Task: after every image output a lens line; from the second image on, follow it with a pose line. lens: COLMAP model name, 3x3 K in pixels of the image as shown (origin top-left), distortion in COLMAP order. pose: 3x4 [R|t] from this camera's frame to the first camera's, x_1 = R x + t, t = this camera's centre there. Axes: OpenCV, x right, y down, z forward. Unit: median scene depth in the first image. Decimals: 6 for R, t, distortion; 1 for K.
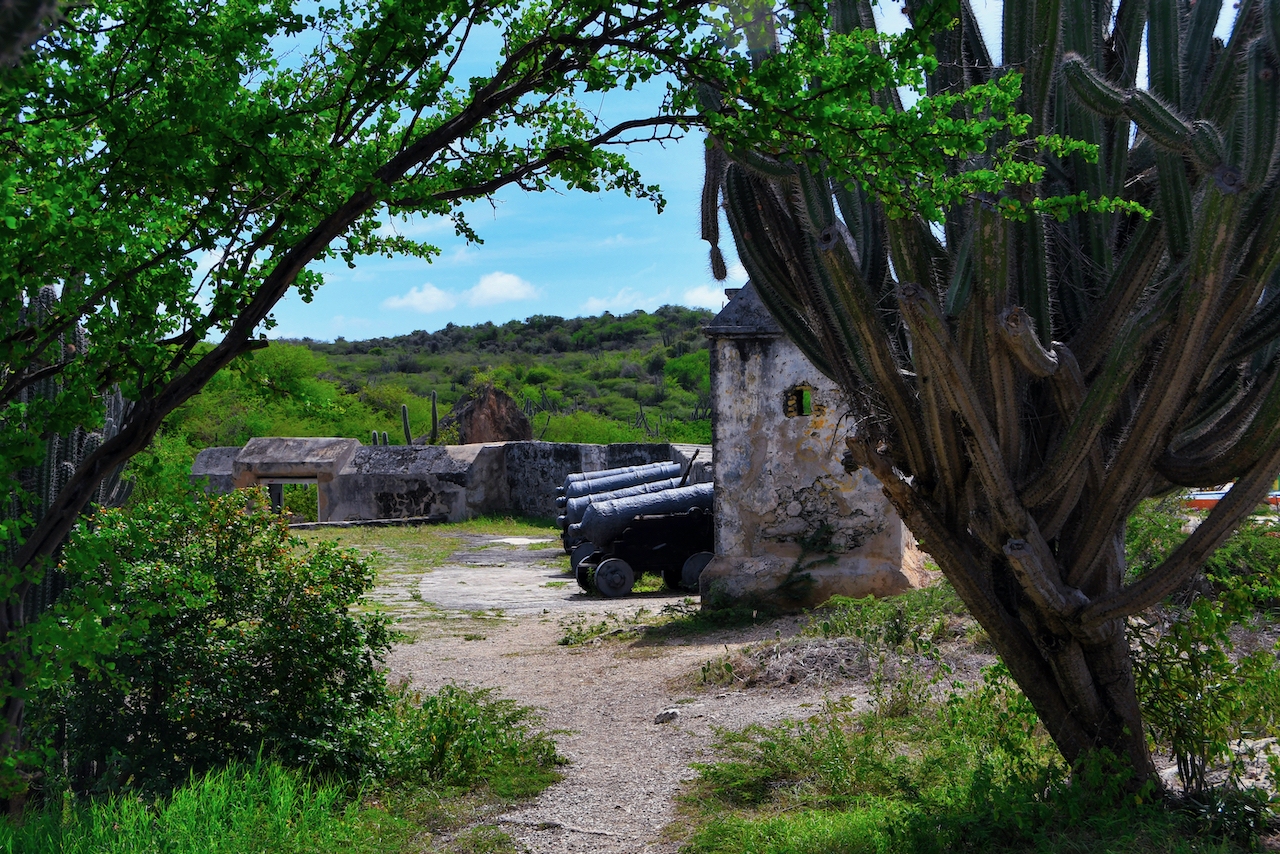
lens RADIAL K [[1914.9, 0, 639.8], [0, 1914.9, 427.0], [0, 0, 1]] dist [0.095391, 0.000000]
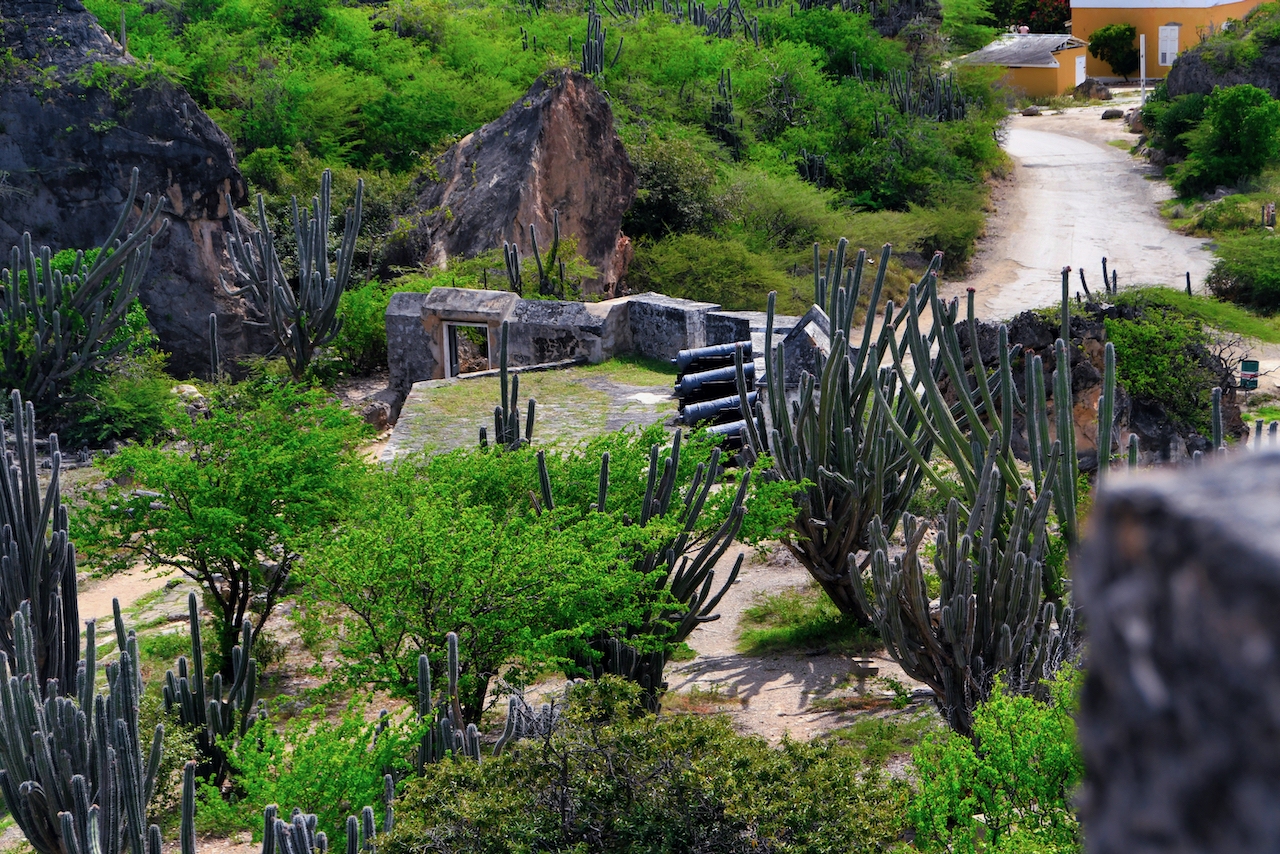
lens RADIAL K [[3434.5, 0, 640.3], [0, 3434.5, 426.9], [0, 0, 1]] dist [0.001574, 0.000000]
pose [[0.999575, -0.004166, -0.028869, 0.007146], [0.009758, 0.980479, 0.196381, -0.374317], [0.027487, -0.196579, 0.980103, -1.365768]]
